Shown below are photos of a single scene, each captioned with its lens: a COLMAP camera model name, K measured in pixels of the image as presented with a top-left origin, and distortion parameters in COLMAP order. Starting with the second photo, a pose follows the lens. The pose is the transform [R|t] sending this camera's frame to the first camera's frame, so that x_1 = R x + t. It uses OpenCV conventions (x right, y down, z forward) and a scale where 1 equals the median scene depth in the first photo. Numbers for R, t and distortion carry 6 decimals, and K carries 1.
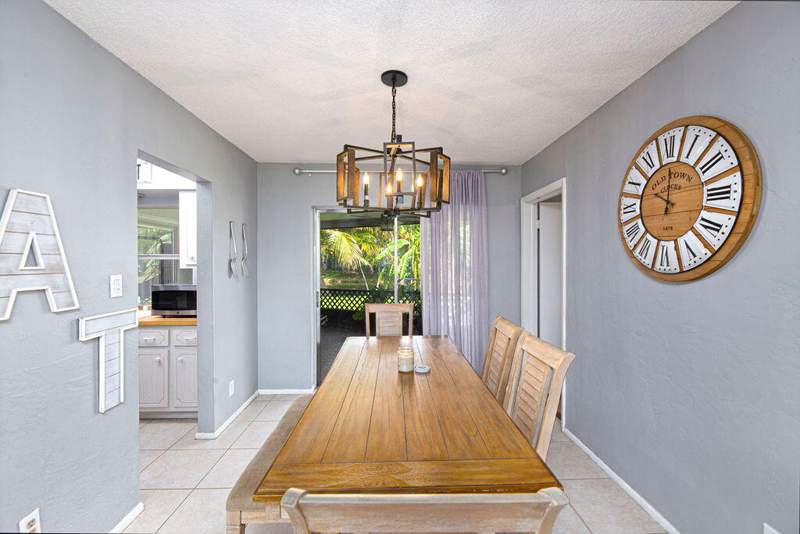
lens RADIAL K [[348.7, 0, 400.0], [0, 348.7, 267.0], [0, 0, 1]] dist [-0.000410, -0.000025]
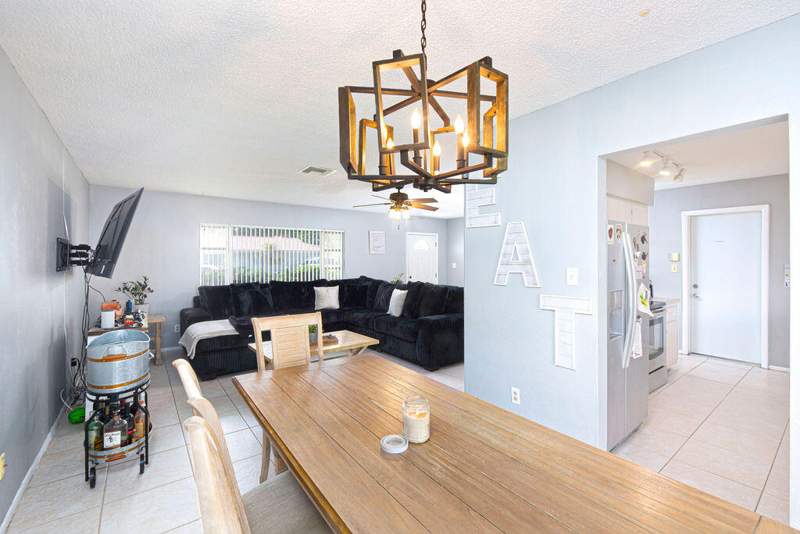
lens RADIAL K [[341.6, 0, 397.2], [0, 341.6, 249.8], [0, 0, 1]] dist [-0.088204, -0.000065]
pose [[-0.813529, -0.012292, -0.581394, 0.537192], [-0.007613, 0.999916, -0.010488, -0.033157], [0.581474, -0.004107, -0.813555, 1.992365]]
